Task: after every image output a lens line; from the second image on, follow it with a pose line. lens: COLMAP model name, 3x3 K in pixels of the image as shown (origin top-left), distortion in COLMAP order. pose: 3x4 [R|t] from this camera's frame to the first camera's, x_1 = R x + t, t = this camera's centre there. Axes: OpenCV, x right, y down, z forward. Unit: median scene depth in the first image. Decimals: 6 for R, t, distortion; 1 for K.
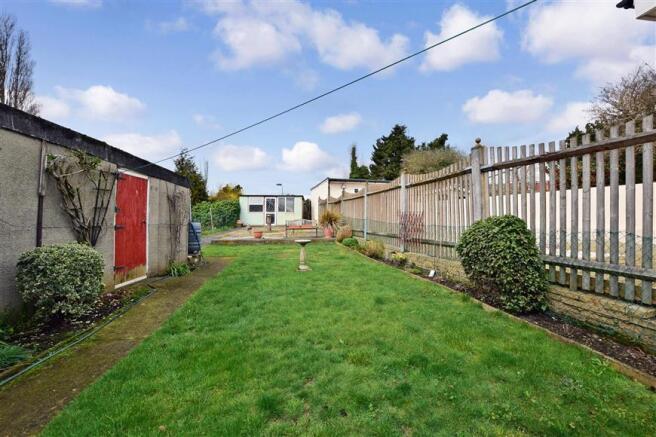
lens RADIAL K [[286.6, 0, 326.7], [0, 286.6, 215.9], [0, 0, 1]] dist [-0.031365, 0.001068]
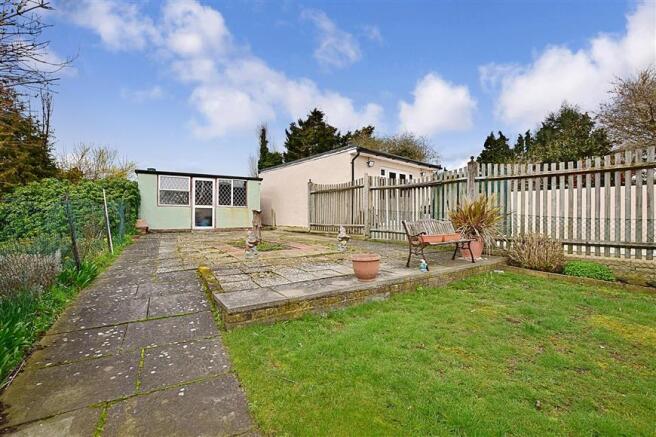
lens RADIAL K [[286.6, 0, 327.9], [0, 286.6, 220.6], [0, 0, 1]] dist [-0.031365, 0.001068]
pose [[0.888928, -0.003181, 0.458037, -0.955250], [-0.007650, 0.999733, 0.021791, 0.010358], [-0.457984, -0.022875, 0.888666, 1.640204]]
